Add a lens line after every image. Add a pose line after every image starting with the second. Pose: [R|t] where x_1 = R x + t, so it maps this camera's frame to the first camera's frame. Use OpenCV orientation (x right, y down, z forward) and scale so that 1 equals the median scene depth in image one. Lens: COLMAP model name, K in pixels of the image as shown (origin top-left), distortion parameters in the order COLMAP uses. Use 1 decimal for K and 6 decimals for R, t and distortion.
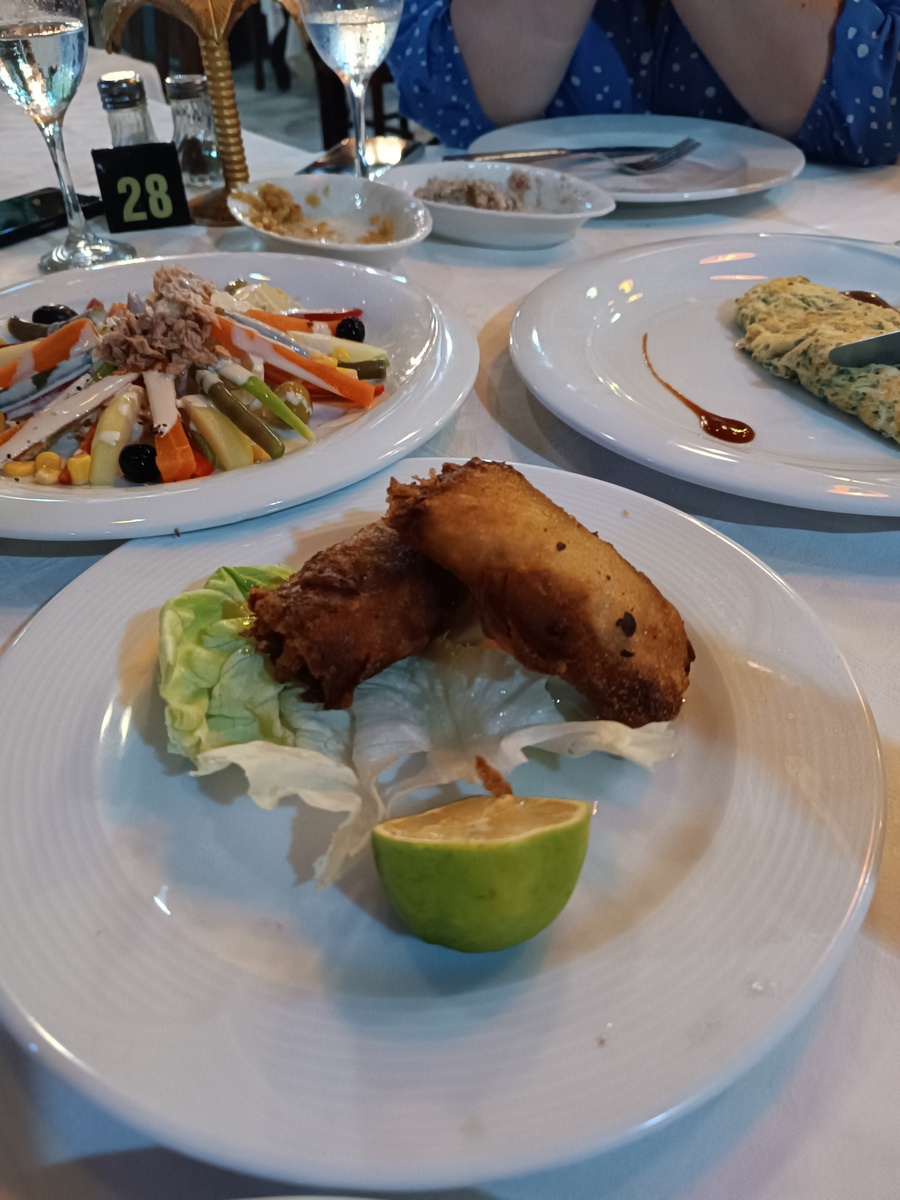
lens RADIAL K [[899.8, 0, 450.0], [0, 899.8, 600.0], [0, 0, 1]] dist [0.037549, -0.066099]
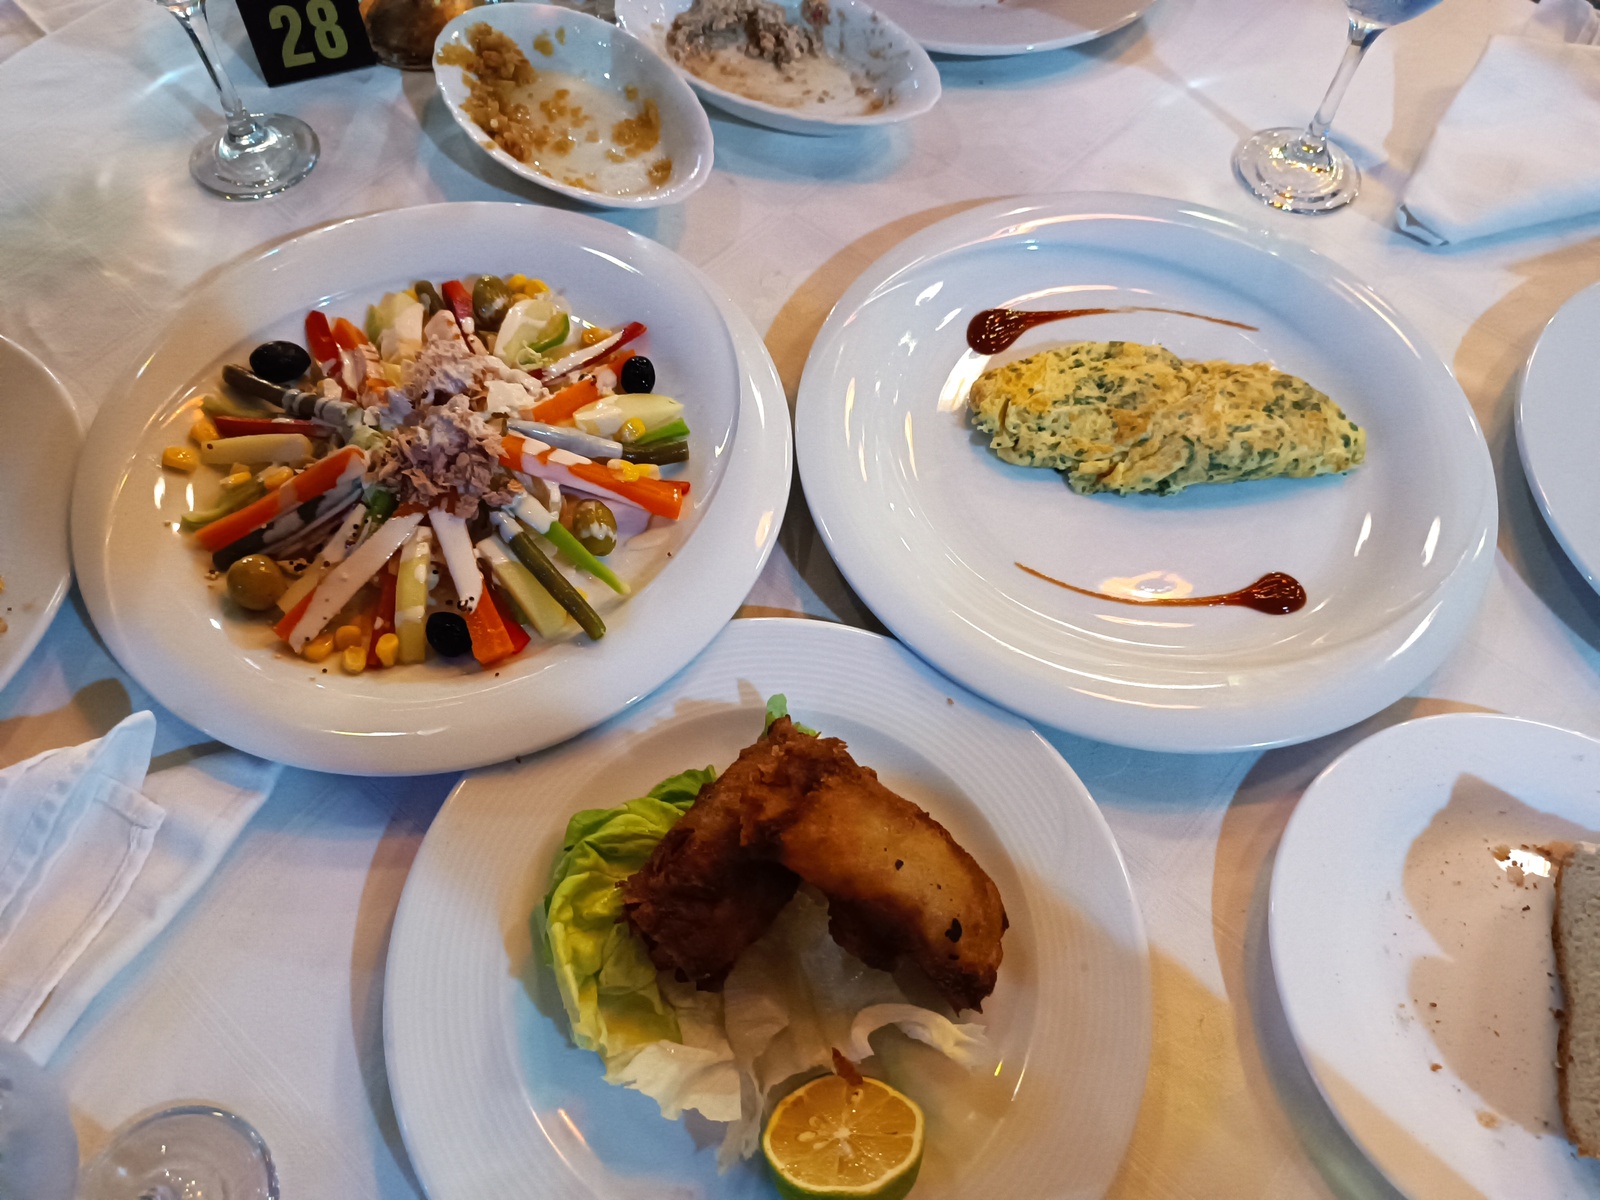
lens RADIAL K [[1199.7, 0, 800.0], [0, 1199.7, 600.0], [0, 0, 1]] dist [0.037549, -0.066099]
pose [[0.995300, -0.050097, 0.082873, -0.073308], [0.016017, 0.929167, 0.369314, -0.612215], [-0.095505, -0.366251, 0.925602, -0.185503]]
